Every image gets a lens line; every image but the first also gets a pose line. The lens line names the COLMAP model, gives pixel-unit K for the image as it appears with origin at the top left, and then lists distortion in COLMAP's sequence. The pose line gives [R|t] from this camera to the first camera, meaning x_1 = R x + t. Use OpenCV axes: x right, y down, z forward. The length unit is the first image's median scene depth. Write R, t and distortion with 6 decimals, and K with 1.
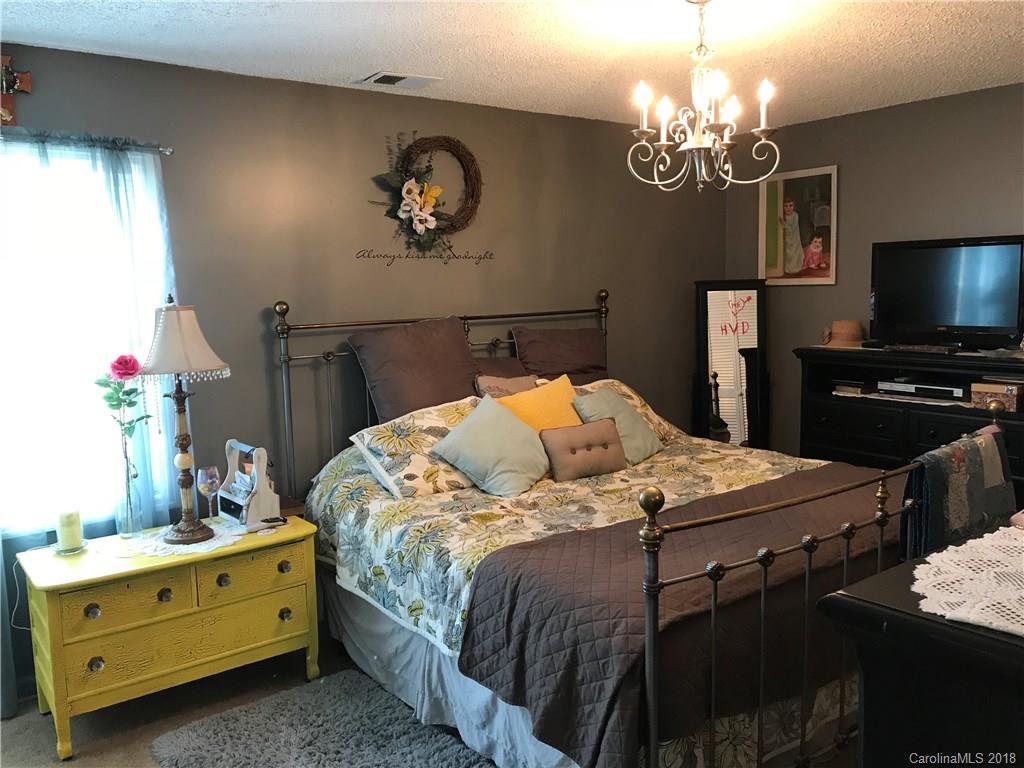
lens RADIAL K [[853.3, 0, 510.1], [0, 853.3, 386.9], [0, 0, 1]] dist [0.051078, -0.040530]
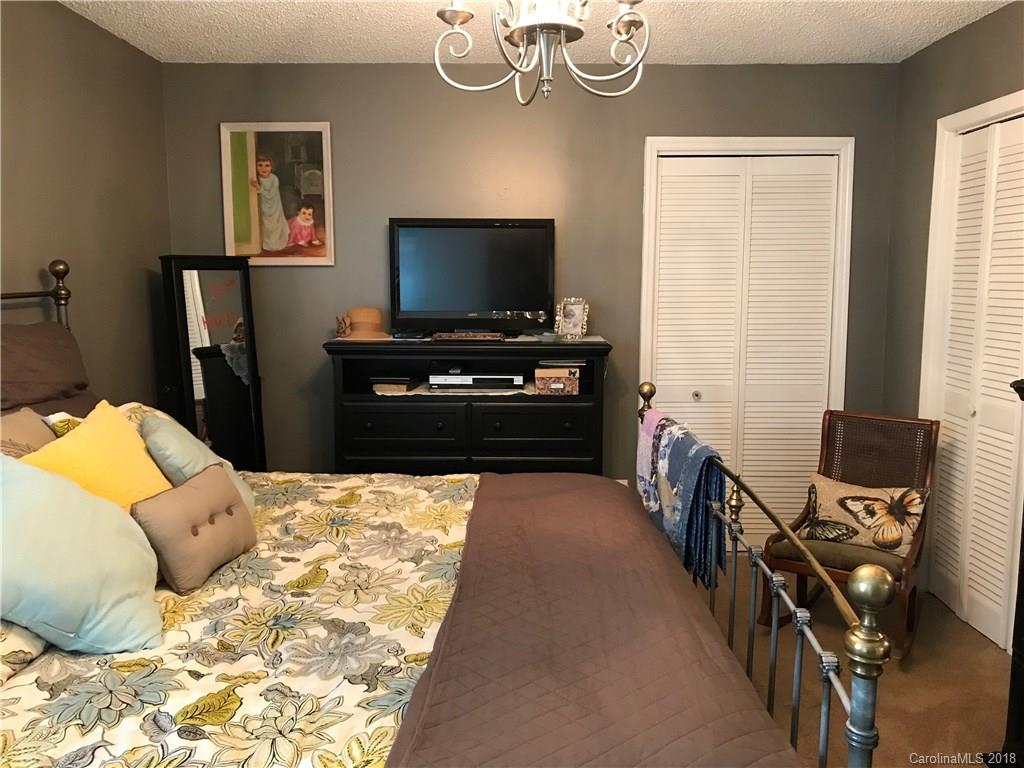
lens RADIAL K [[853.3, 0, 513.0], [0, 853.3, 377.5], [0, 0, 1]] dist [0.051078, -0.040530]
pose [[0.613192, -0.073836, 0.786475, -0.200713], [0.083626, 0.996095, 0.028314, -0.021263], [-0.785495, 0.048407, 0.616972, 0.389055]]
